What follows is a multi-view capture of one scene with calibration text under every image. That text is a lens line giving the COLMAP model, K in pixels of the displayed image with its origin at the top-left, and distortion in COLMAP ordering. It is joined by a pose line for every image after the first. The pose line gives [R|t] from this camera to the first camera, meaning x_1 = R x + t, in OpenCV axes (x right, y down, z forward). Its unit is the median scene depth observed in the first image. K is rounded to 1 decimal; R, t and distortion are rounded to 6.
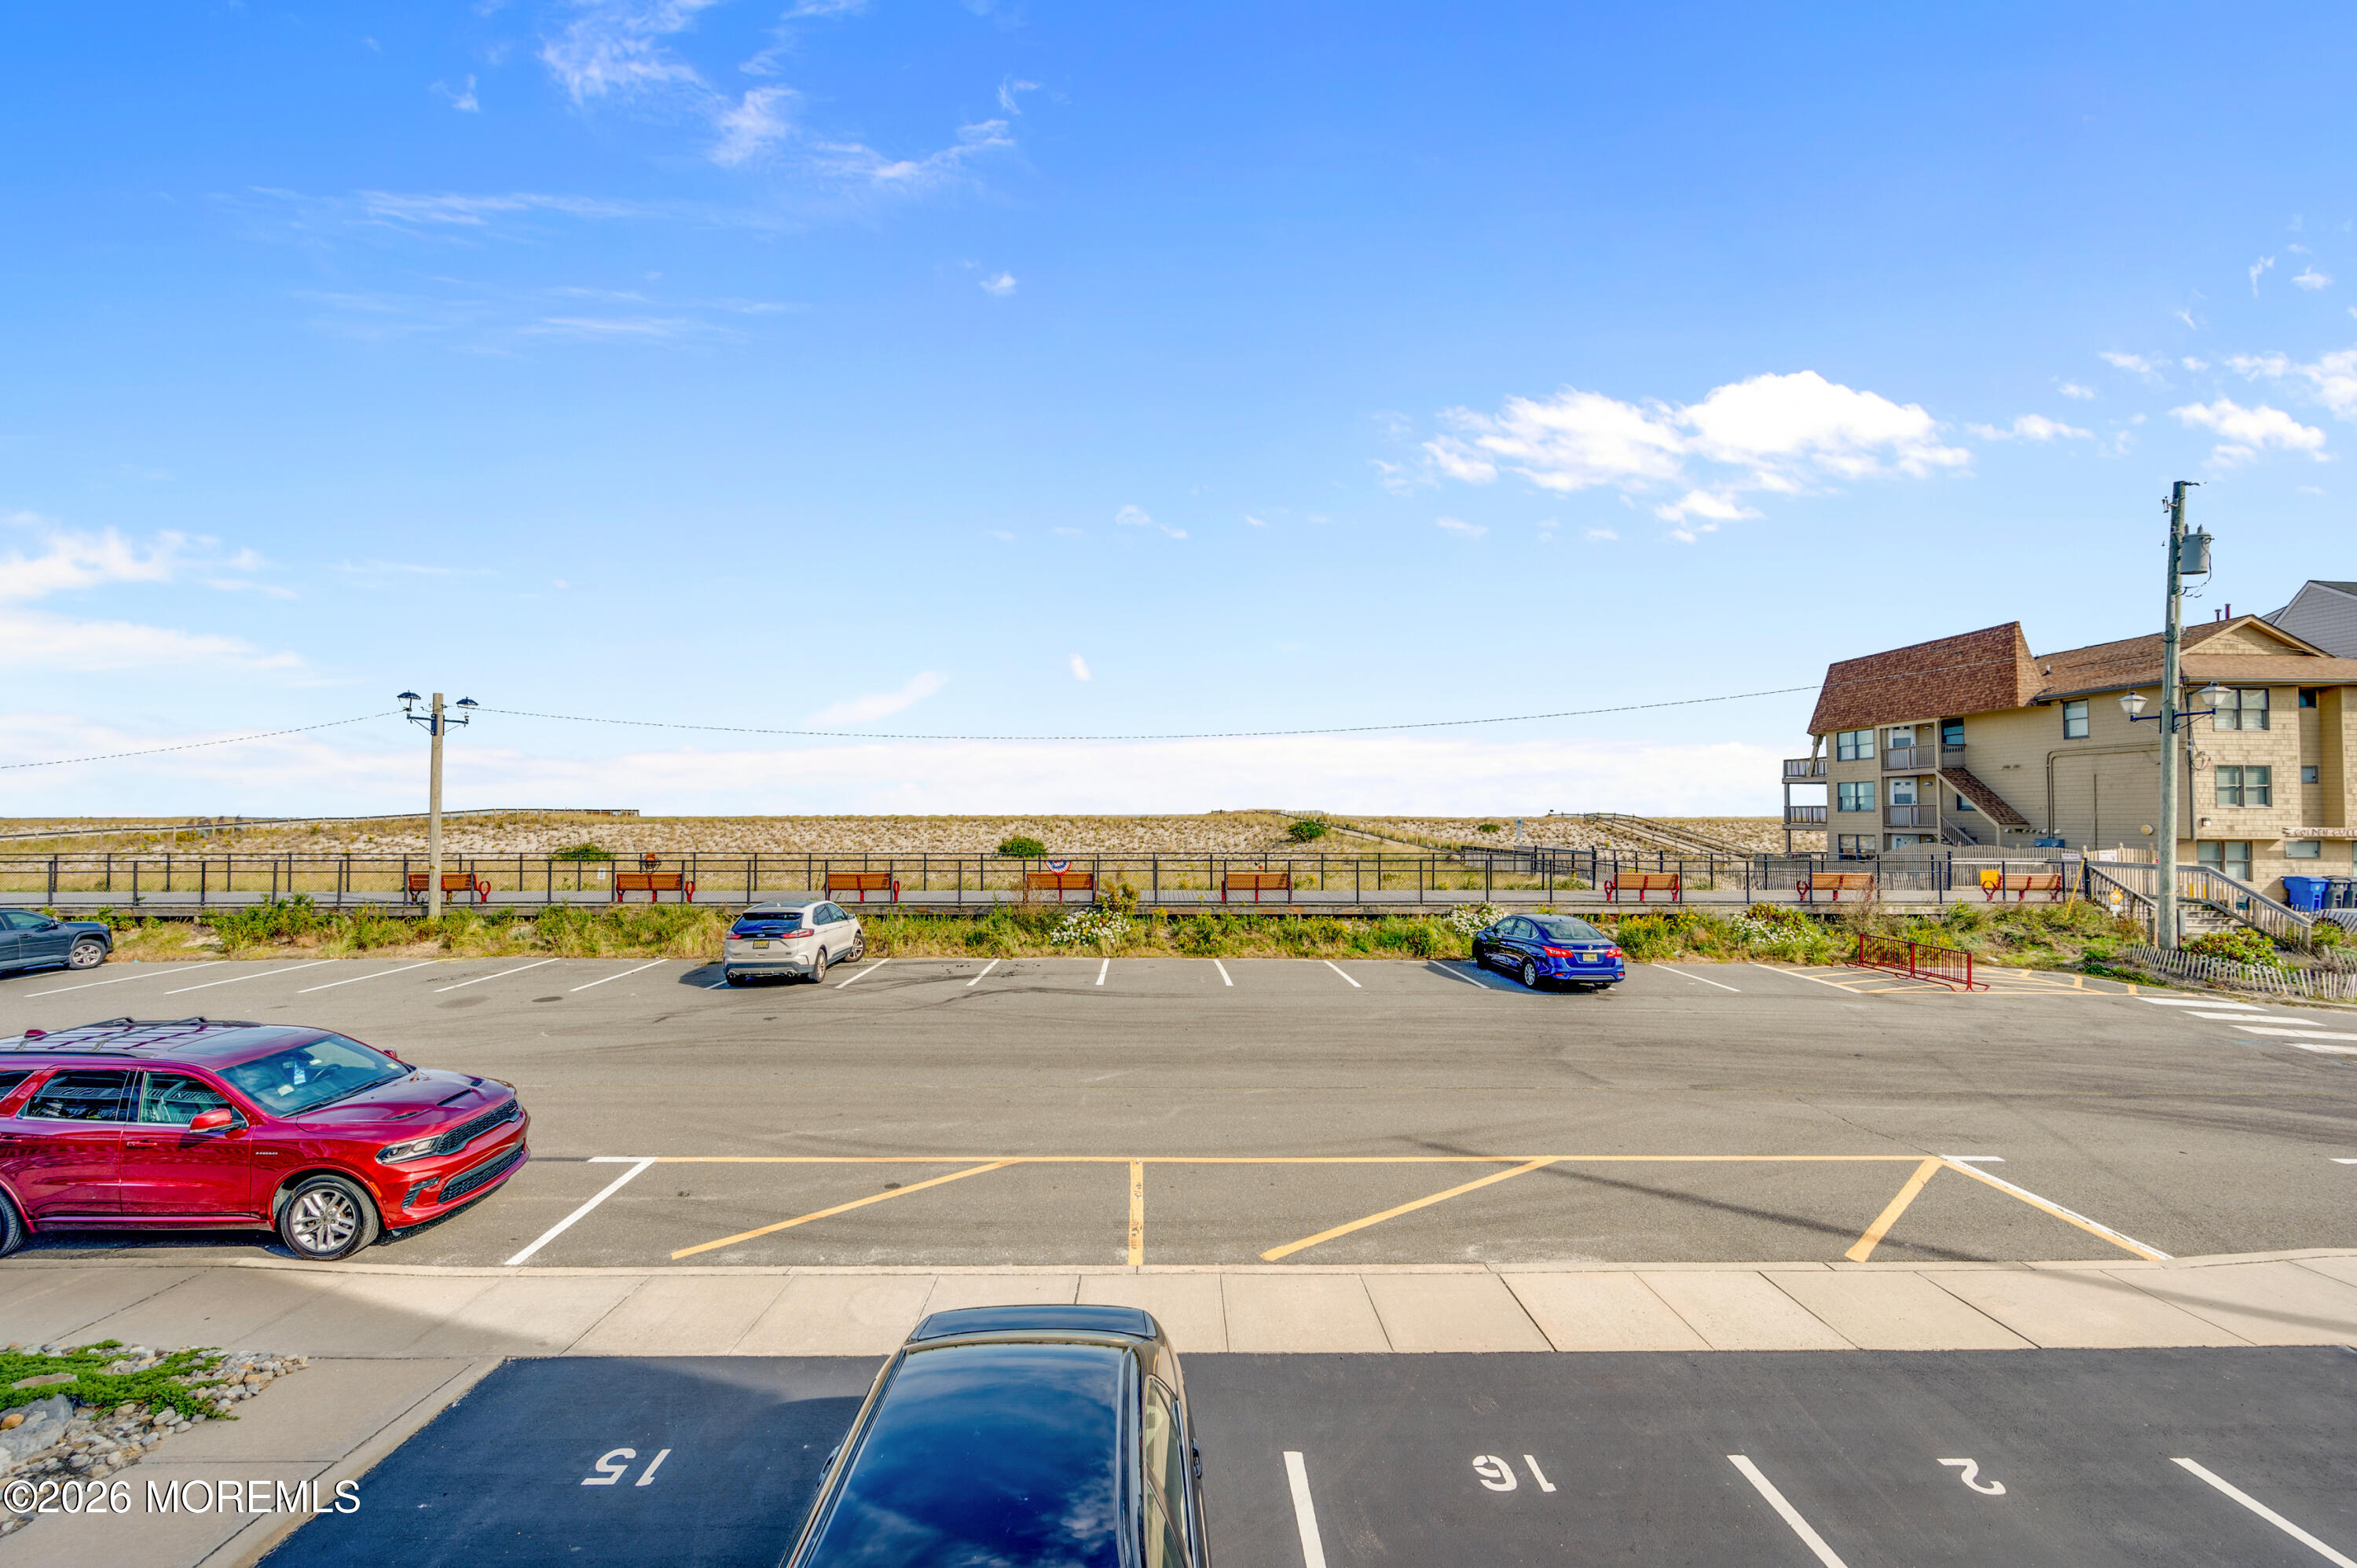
lens RADIAL K [[948.4, 0, 1173.5], [0, 948.4, 786.3], [0, 0, 1]] dist [0.001480, -0.000019]
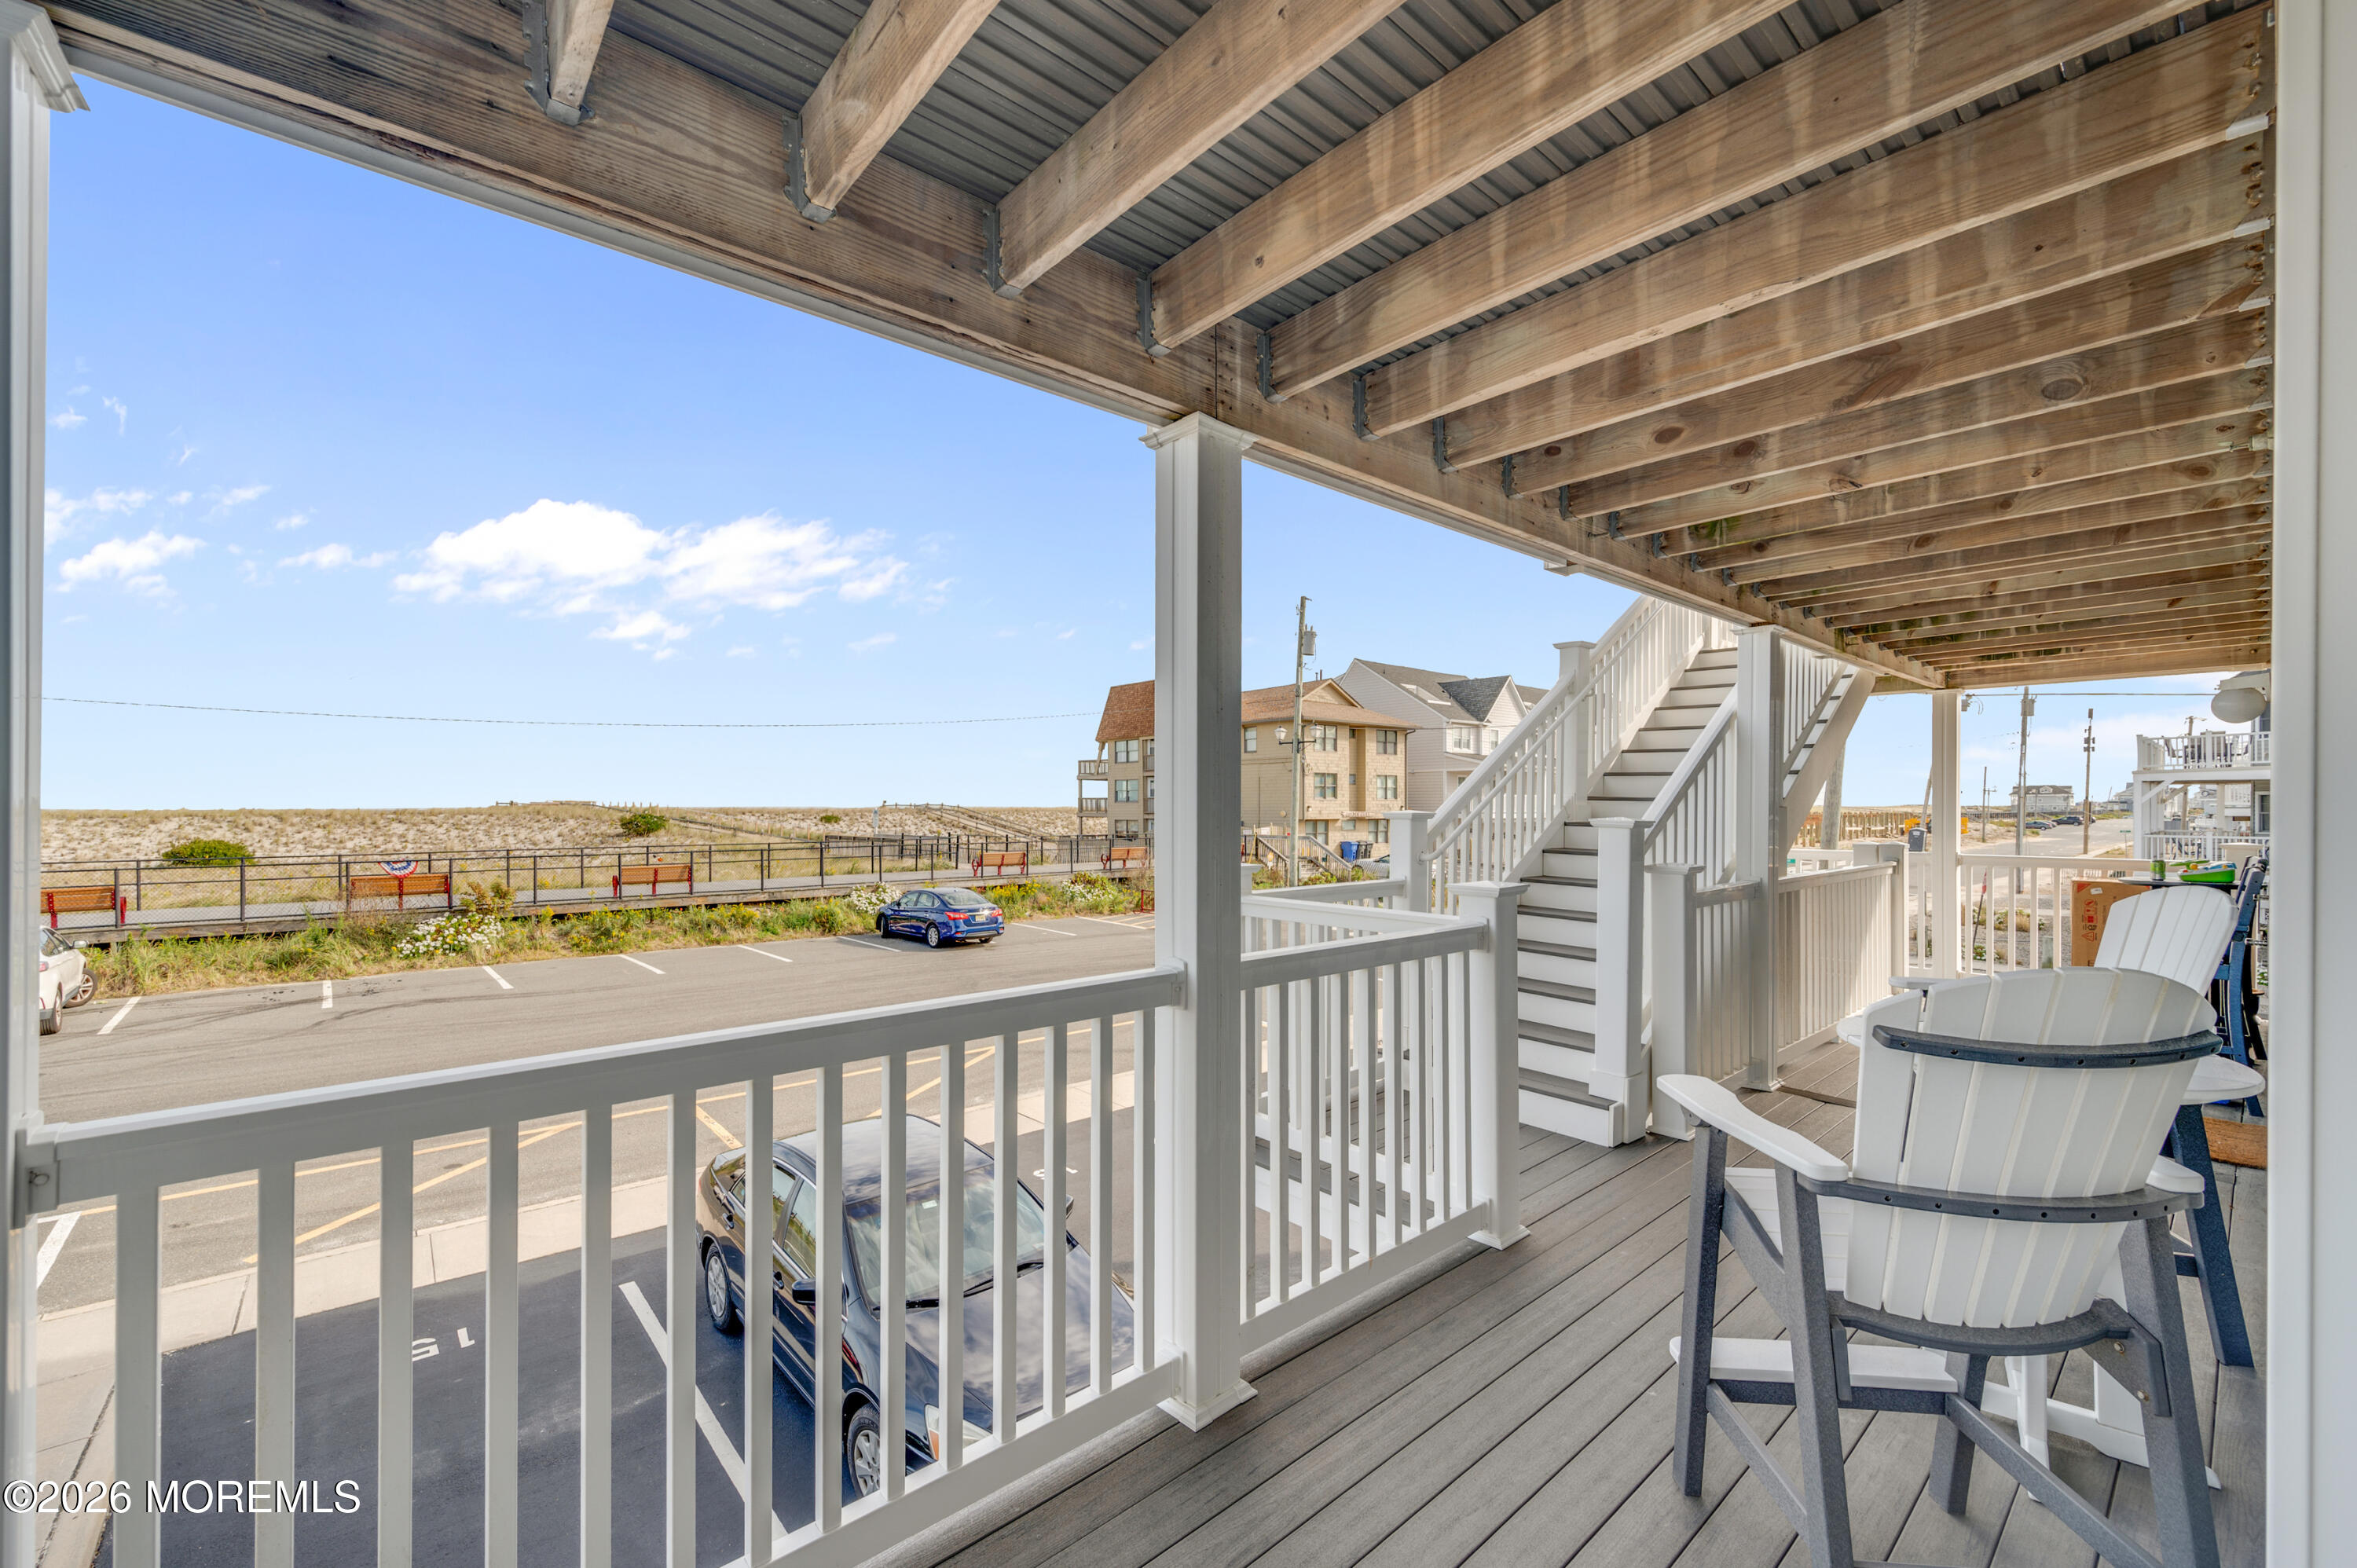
lens RADIAL K [[967.5, 0, 1184.8], [0, 967.5, 808.3], [0, 0, 1]] dist [-0.000761, -0.000090]
pose [[0.763393, -0.005690, 0.645909, -0.135753], [-0.015346, 0.999519, 0.026942, -0.003676], [-0.645752, -0.030479, 0.762939, -0.114688]]
